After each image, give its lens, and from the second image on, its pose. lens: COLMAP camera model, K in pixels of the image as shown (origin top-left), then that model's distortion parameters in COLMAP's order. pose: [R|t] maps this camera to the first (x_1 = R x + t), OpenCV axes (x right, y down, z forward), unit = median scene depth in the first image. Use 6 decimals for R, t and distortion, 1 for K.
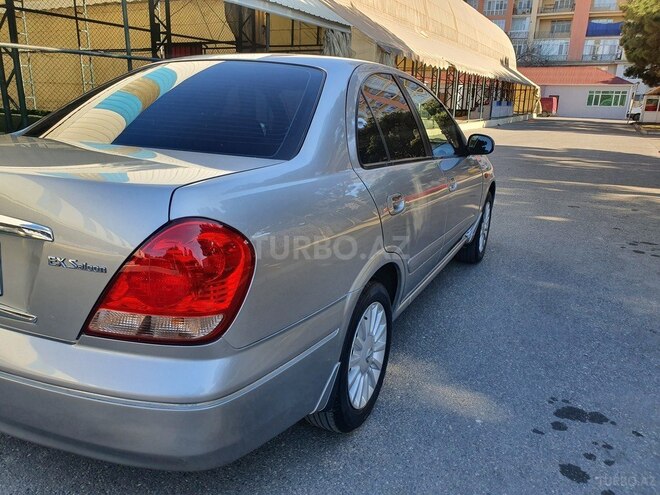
lens RADIAL K [[519.8, 0, 318.1], [0, 519.8, 250.7], [0, 0, 1]] dist [0.013673, -0.003986]
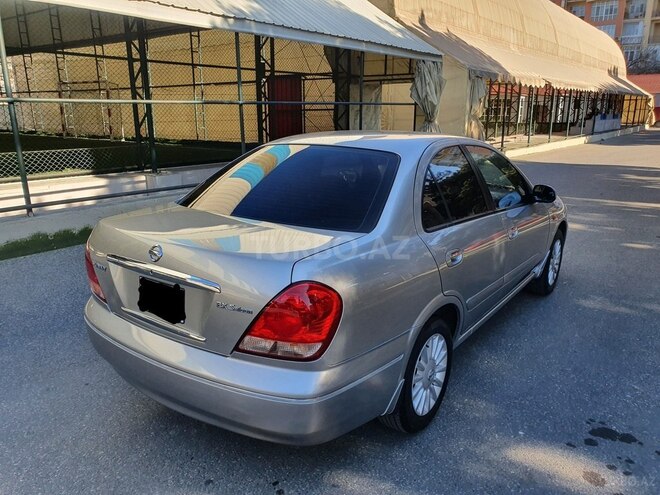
lens RADIAL K [[519.8, 0, 318.1], [0, 519.8, 250.7], [0, 0, 1]] dist [0.013673, -0.003986]
pose [[0.984327, 0.015445, -0.175673, 0.041333], [-0.019620, 0.999564, -0.022052, -0.066478], [0.175255, 0.025153, 0.984202, -0.301830]]
